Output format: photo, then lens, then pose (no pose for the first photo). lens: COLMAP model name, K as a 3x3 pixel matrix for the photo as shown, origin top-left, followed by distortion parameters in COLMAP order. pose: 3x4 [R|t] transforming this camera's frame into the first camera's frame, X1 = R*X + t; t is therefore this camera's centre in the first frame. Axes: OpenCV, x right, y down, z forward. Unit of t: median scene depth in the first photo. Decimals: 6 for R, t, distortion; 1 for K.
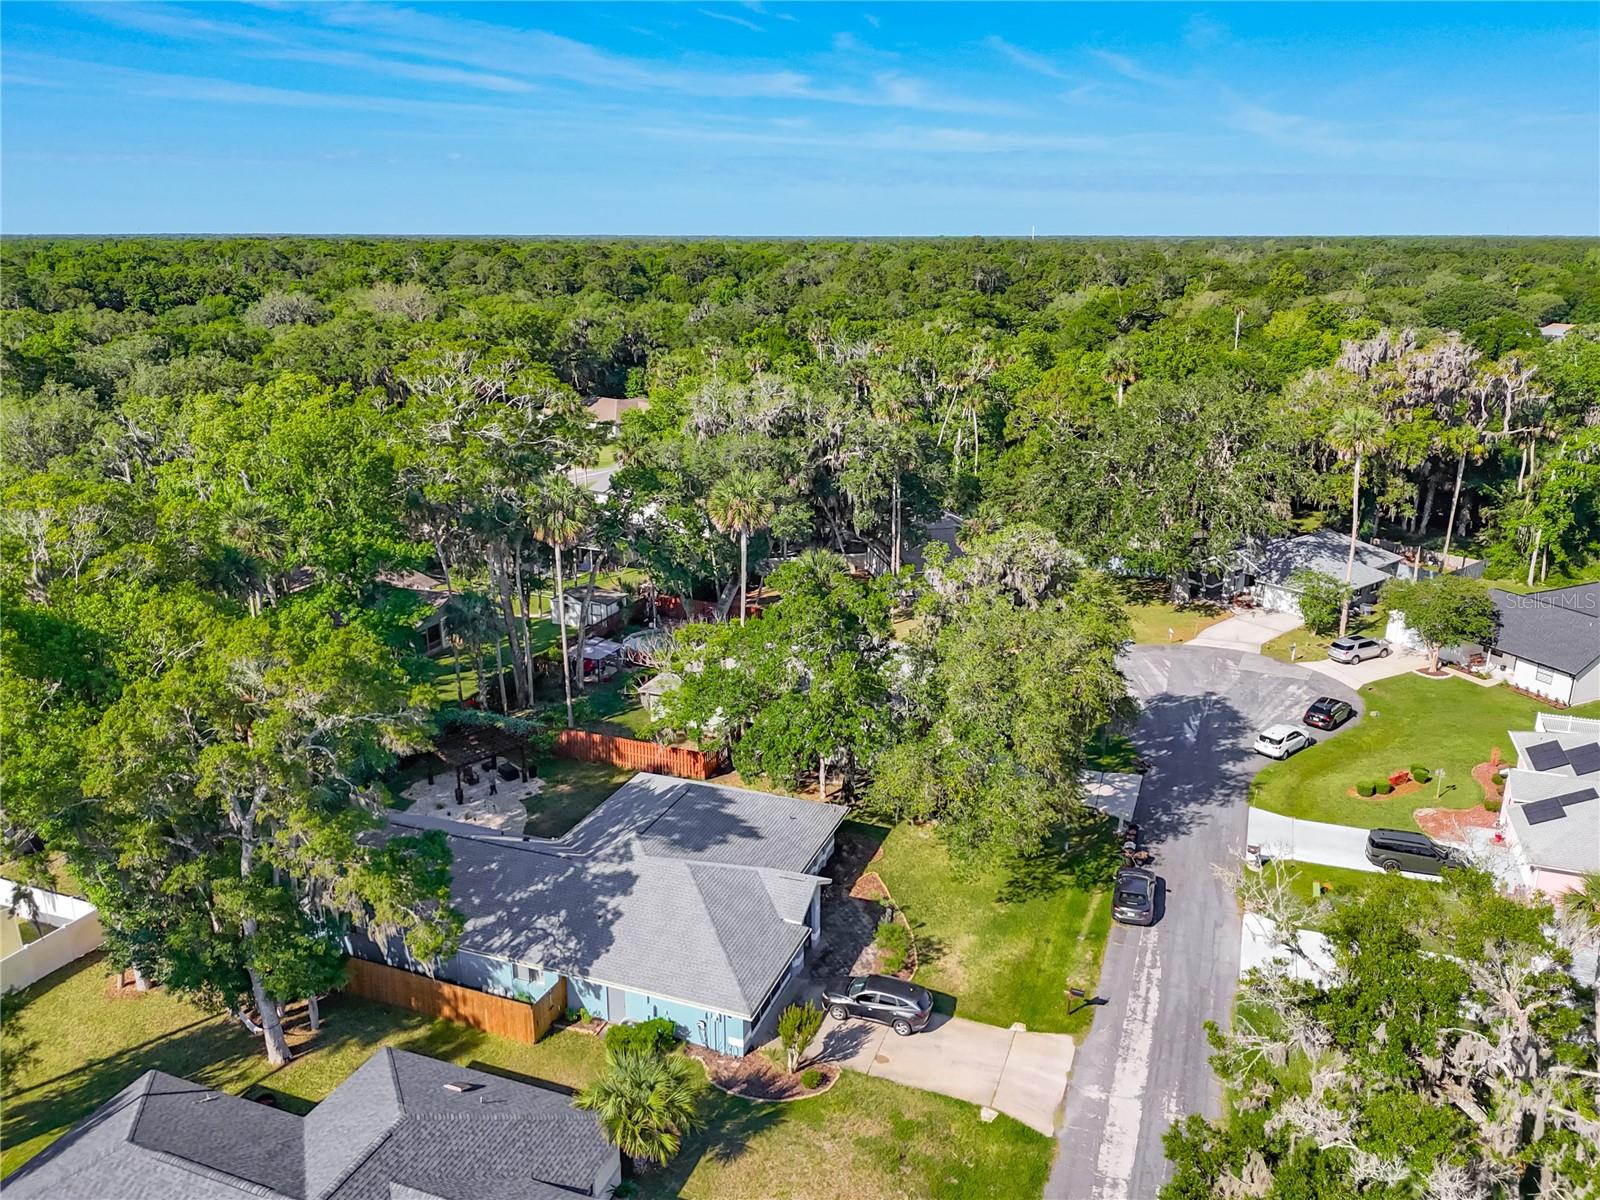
lens RADIAL K [[1193.0, 0, 804.4], [0, 1193.0, 597.1], [0, 0, 1]] dist [0.060951, -0.051483]
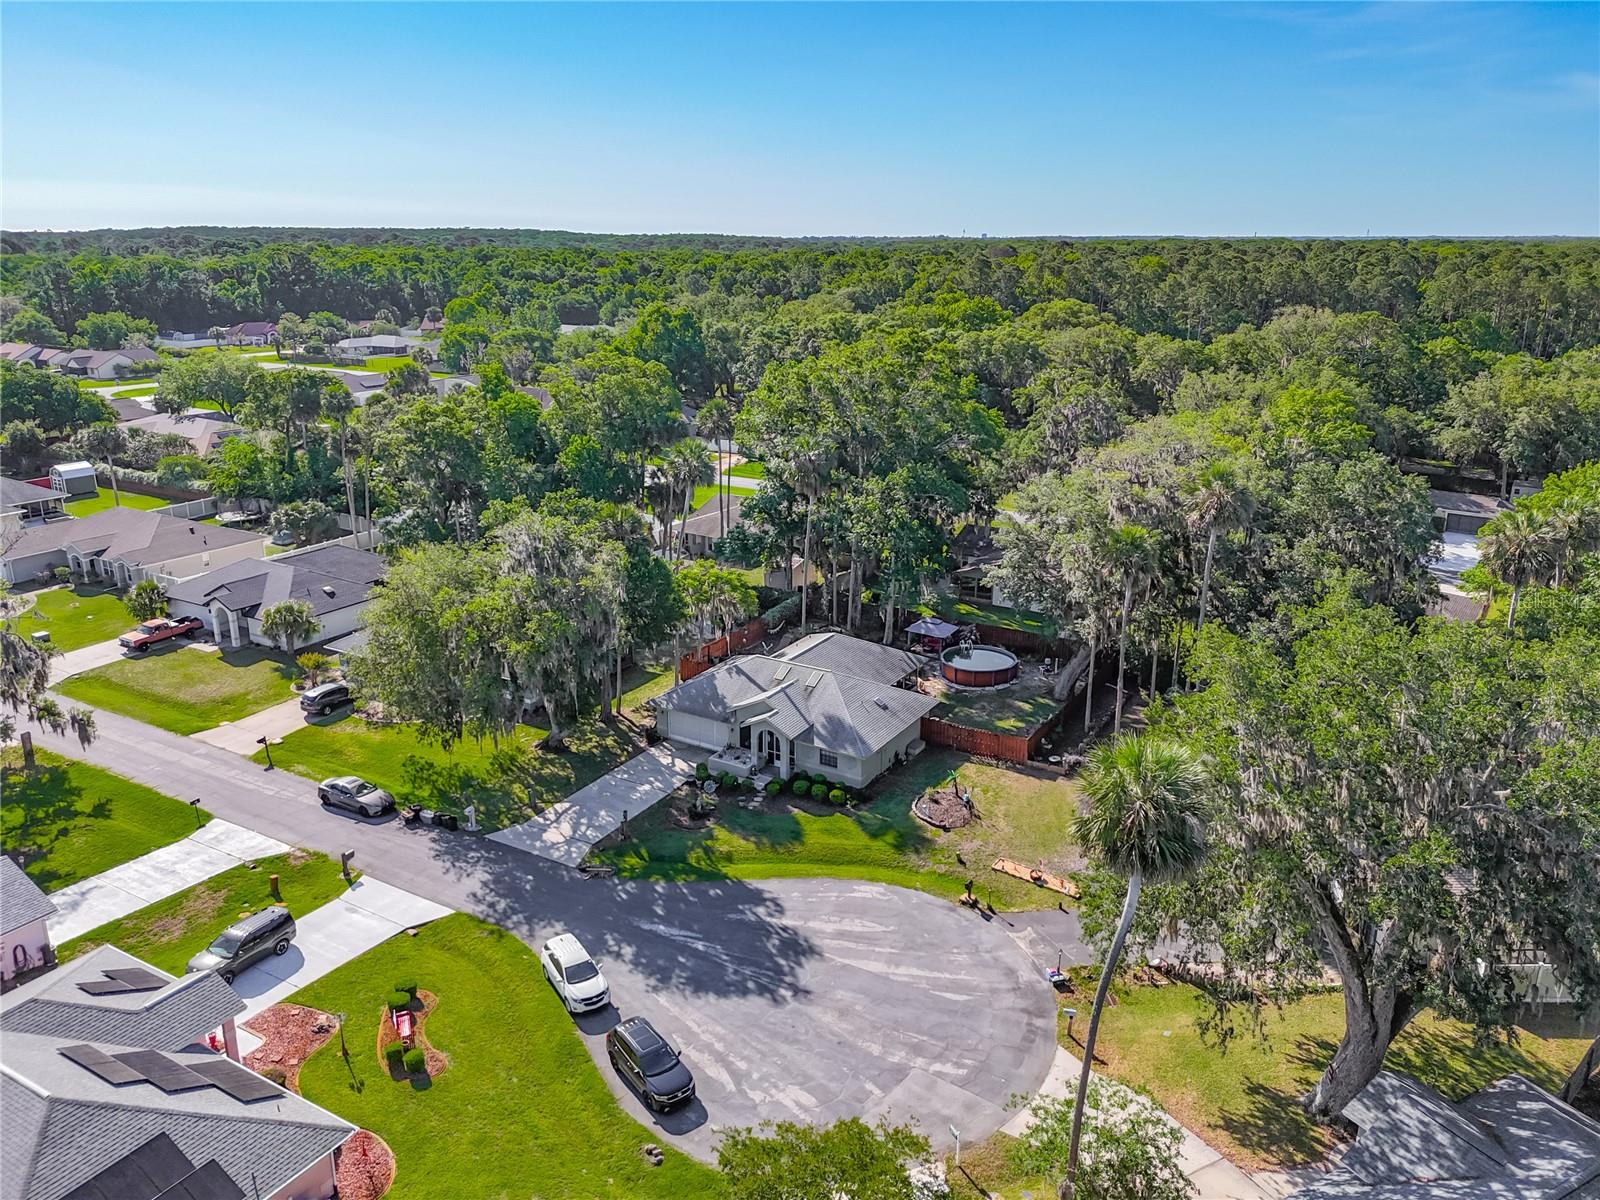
lens RADIAL K [[1193.0, 0, 810.1], [0, 1193.0, 582.9], [0, 0, 1]] dist [0.060951, -0.051483]
pose [[-0.161181, 0.280334, -0.946274, 0.840376], [-0.293939, 0.901662, 0.317185, -0.298328], [0.942136, 0.329271, -0.062930, 0.950114]]
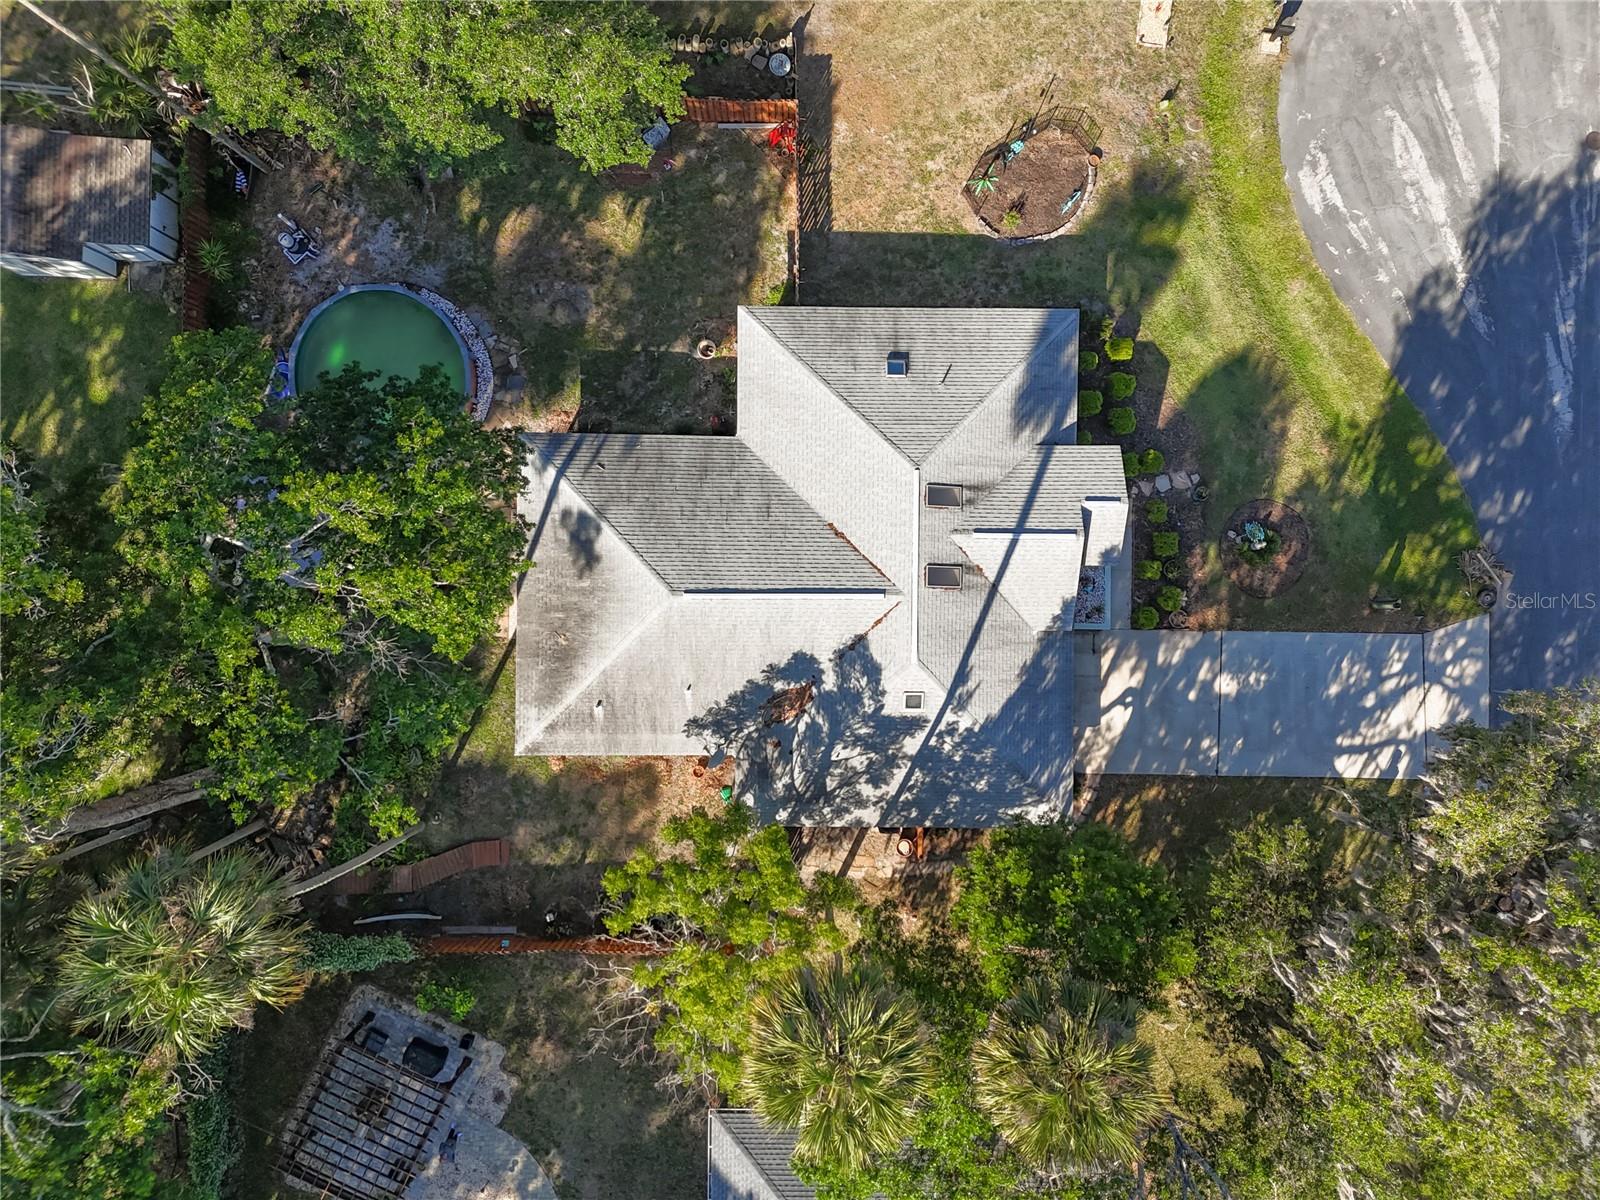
lens RADIAL K [[1193.0, 0, 811.8], [0, 1193.0, 626.8], [0, 0, 1]] dist [0.060951, -0.051483]
pose [[0.935665, -0.352272, 0.020881, -0.020112], [0.073349, 0.252017, 0.964939, -0.342254], [-0.345184, -0.901328, 0.261643, 0.793744]]
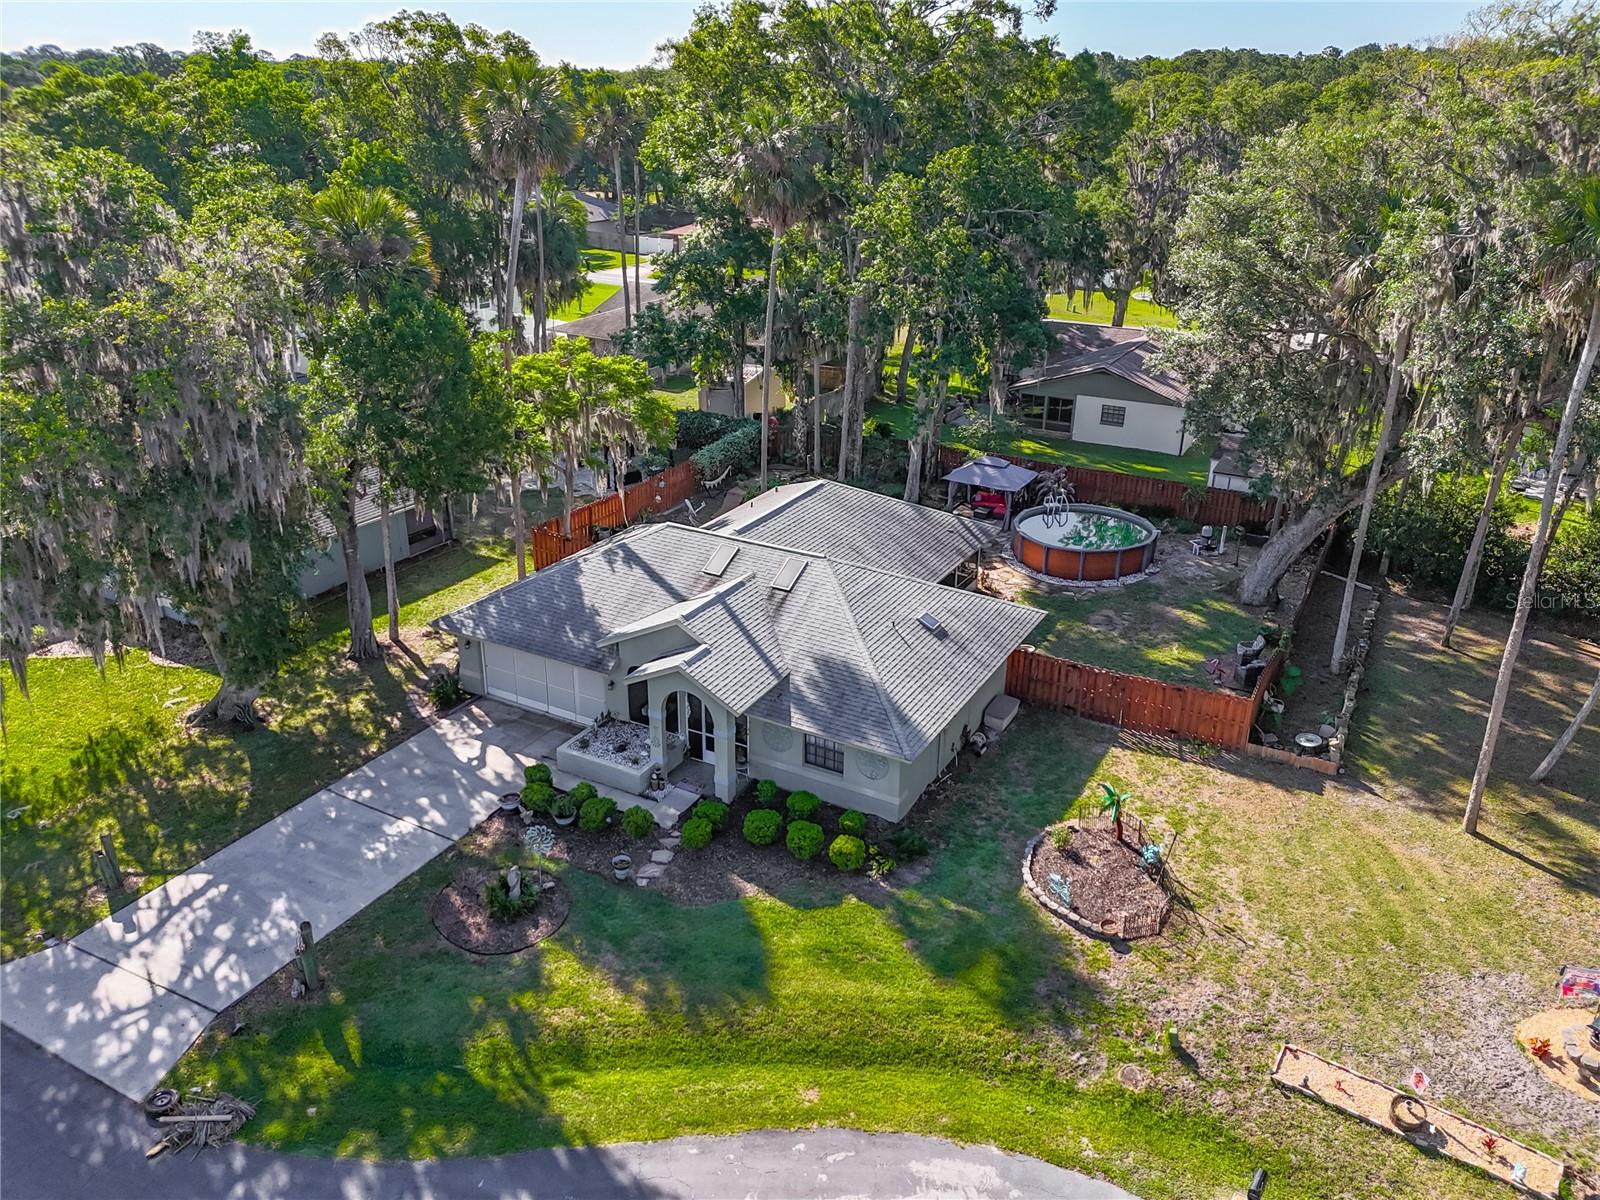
lens RADIAL K [[1193.0, 0, 800.6], [0, 1193.0, 592.2], [0, 0, 1]] dist [0.060951, -0.051483]
pose [[-0.134230, 0.386173, -0.912607, 0.410872], [-0.298735, 0.862328, 0.408837, -0.122501], [0.944849, 0.327506, -0.000387, 0.927739]]
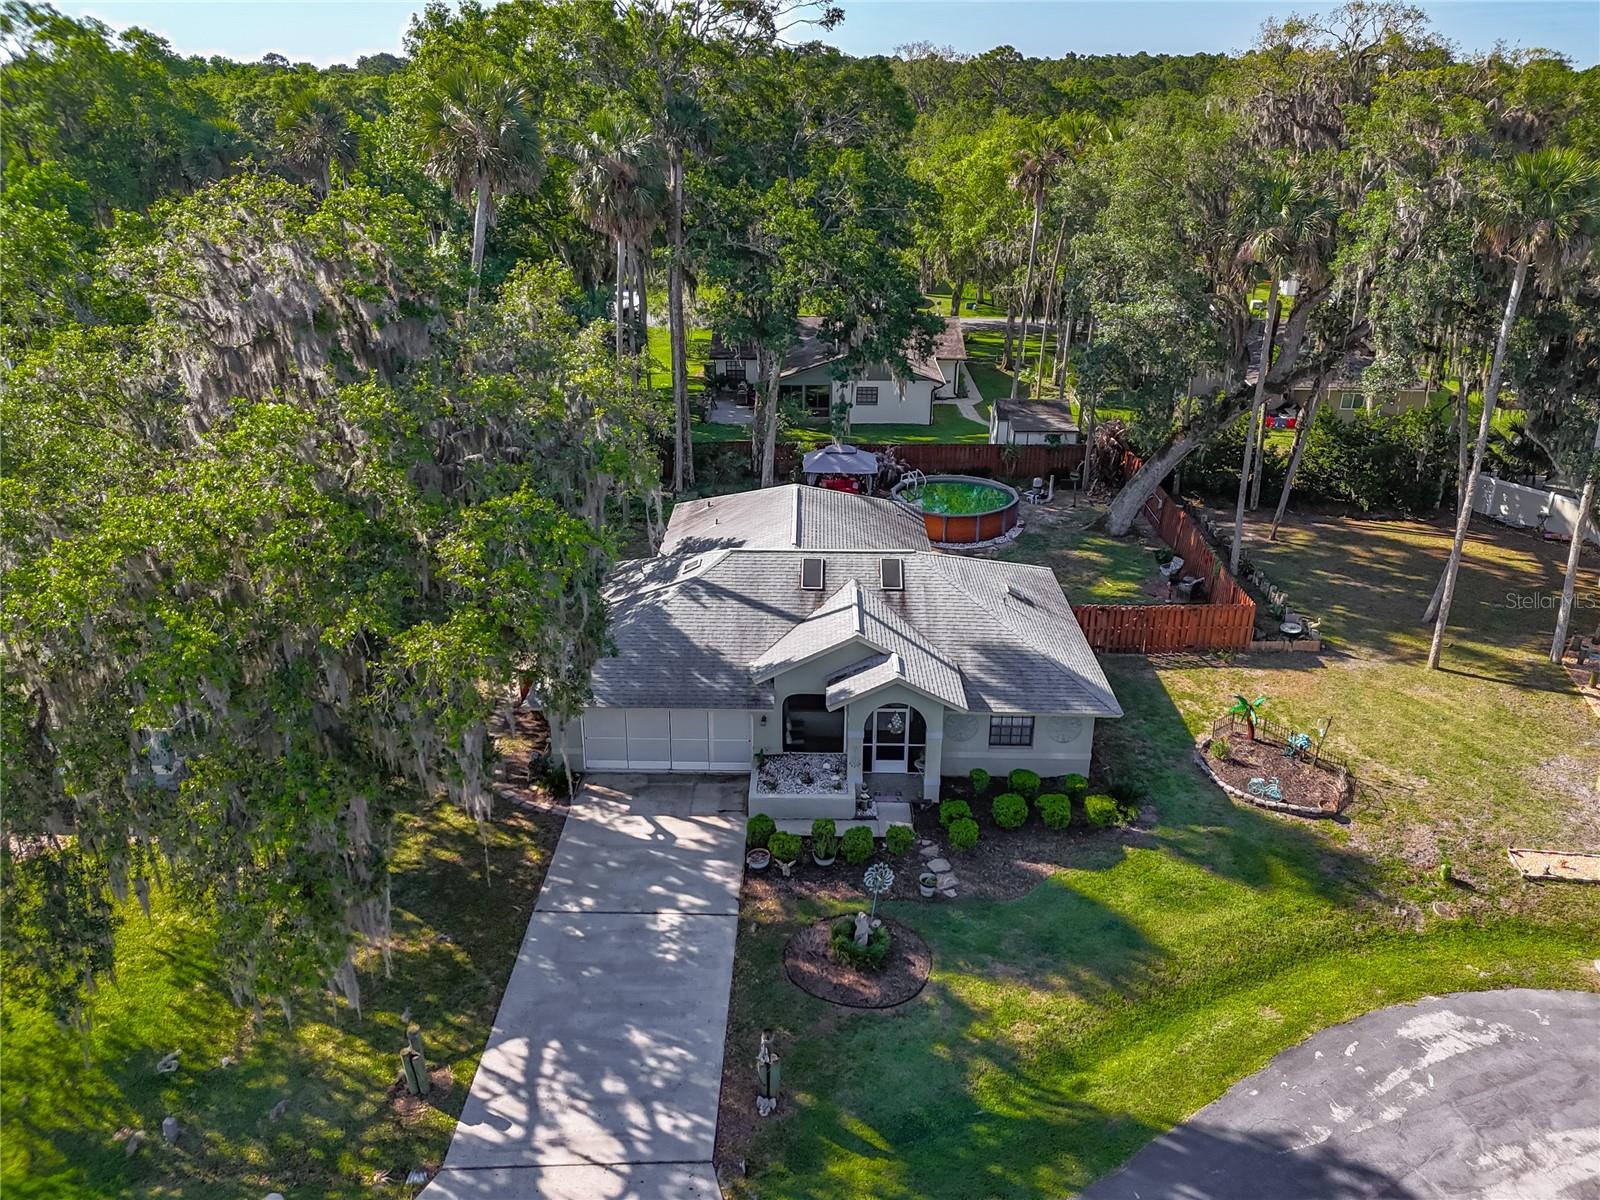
lens RADIAL K [[1193.0, 0, 803.3], [0, 1193.0, 585.5], [0, 0, 1]] dist [0.060951, -0.051483]
pose [[0.351634, 0.361050, -0.863711, 0.385696], [-0.276877, 0.921466, 0.272471, -0.061626], [0.894256, 0.143332, 0.423985, 0.723607]]
